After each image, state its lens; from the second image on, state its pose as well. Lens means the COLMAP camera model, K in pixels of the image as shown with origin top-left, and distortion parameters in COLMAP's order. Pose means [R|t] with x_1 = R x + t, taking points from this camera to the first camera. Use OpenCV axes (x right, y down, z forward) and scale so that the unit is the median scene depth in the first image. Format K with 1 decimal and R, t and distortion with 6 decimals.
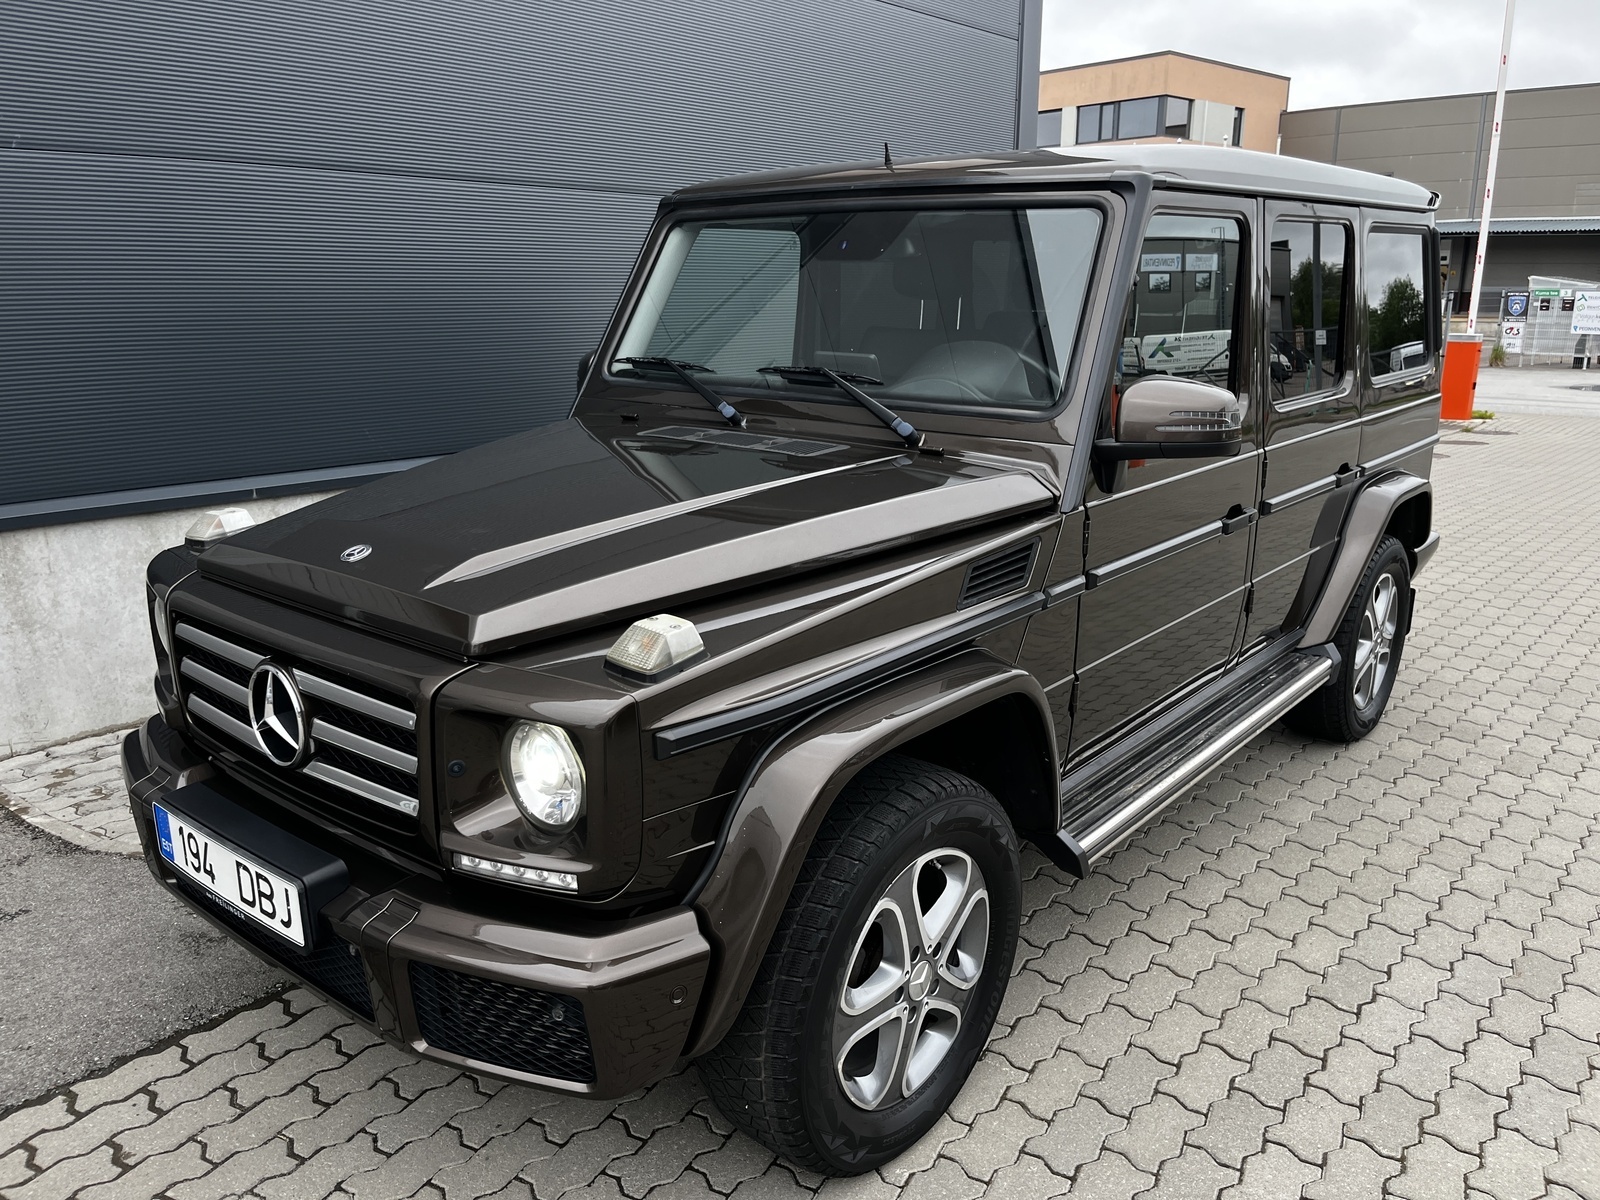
lens RADIAL K [[1232.2, 0, 791.9], [0, 1232.2, 602.0], [0, 0, 1]] dist [0.006620, -0.003814]
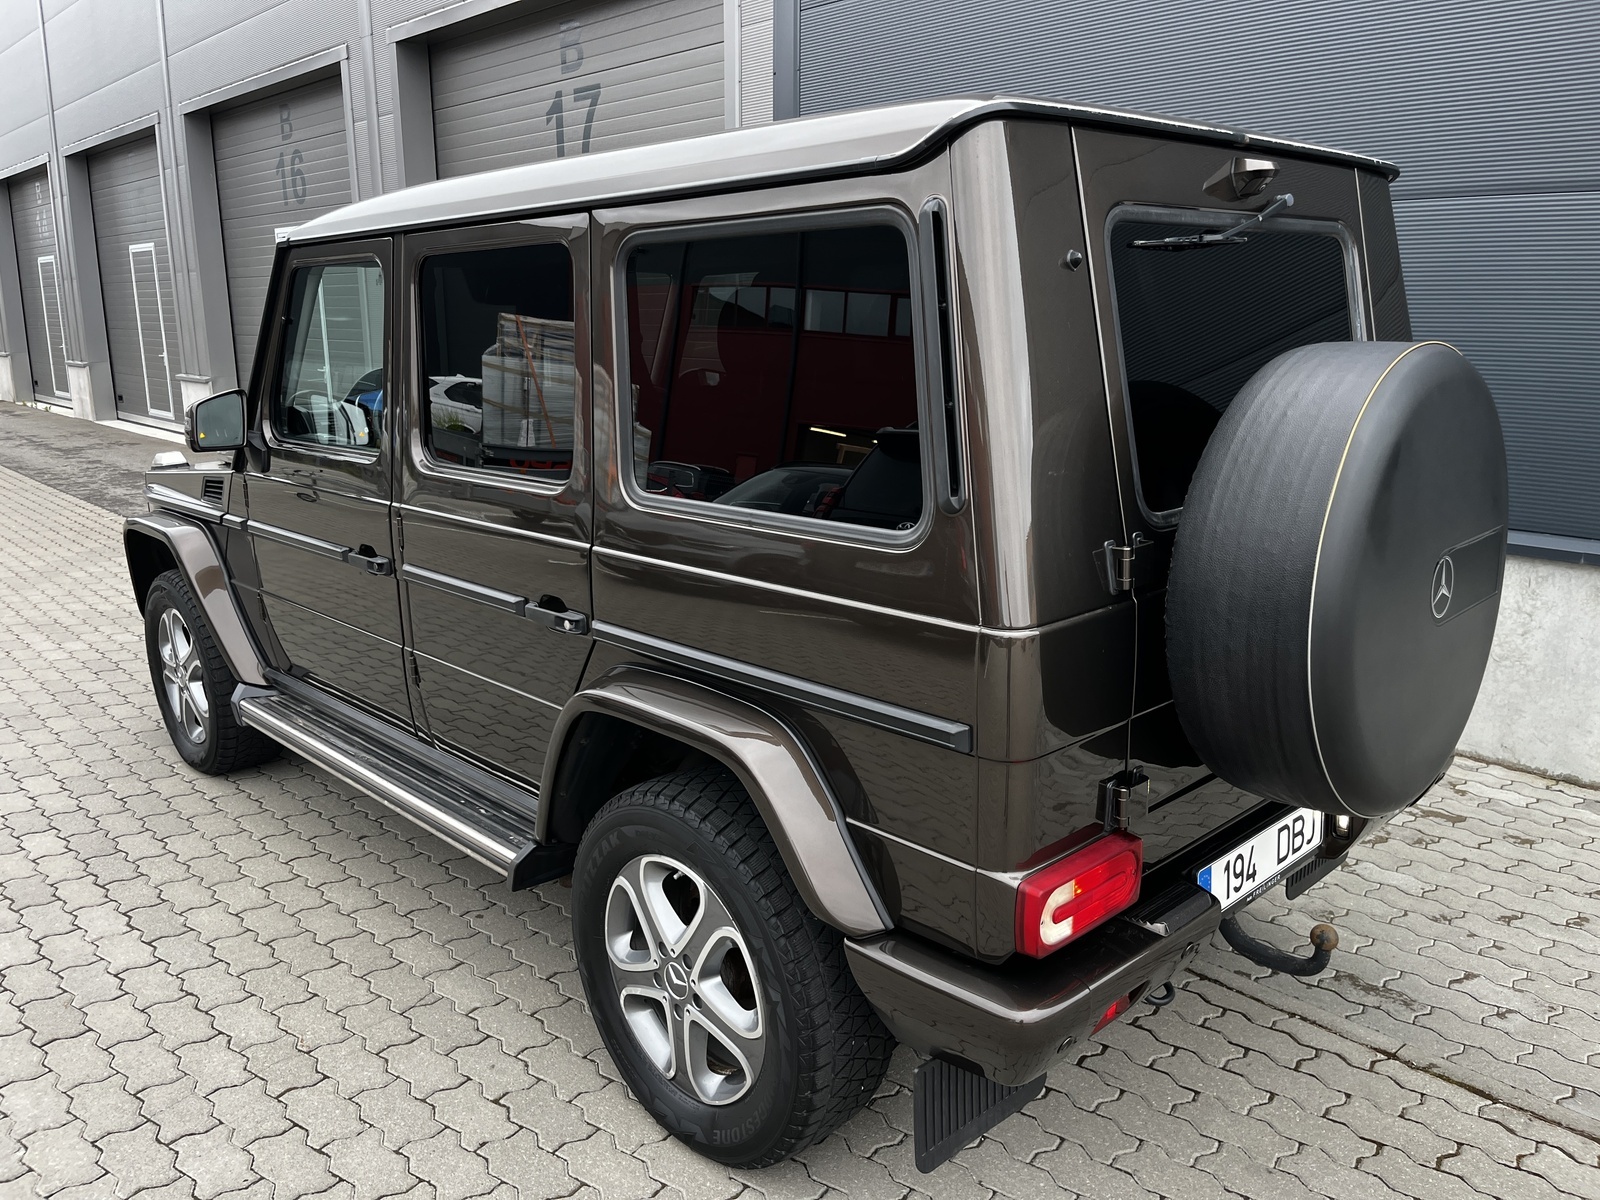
lens RADIAL K [[1232.2, 0, 792.5], [0, 1232.2, 595.1], [0, 0, 1]] dist [0.006620, -0.003814]
pose [[-0.114901, 0.227085, -0.967073, 1.389685], [-0.238549, 0.938726, 0.248772, -0.398851], [0.964309, 0.259278, -0.053689, 1.505268]]
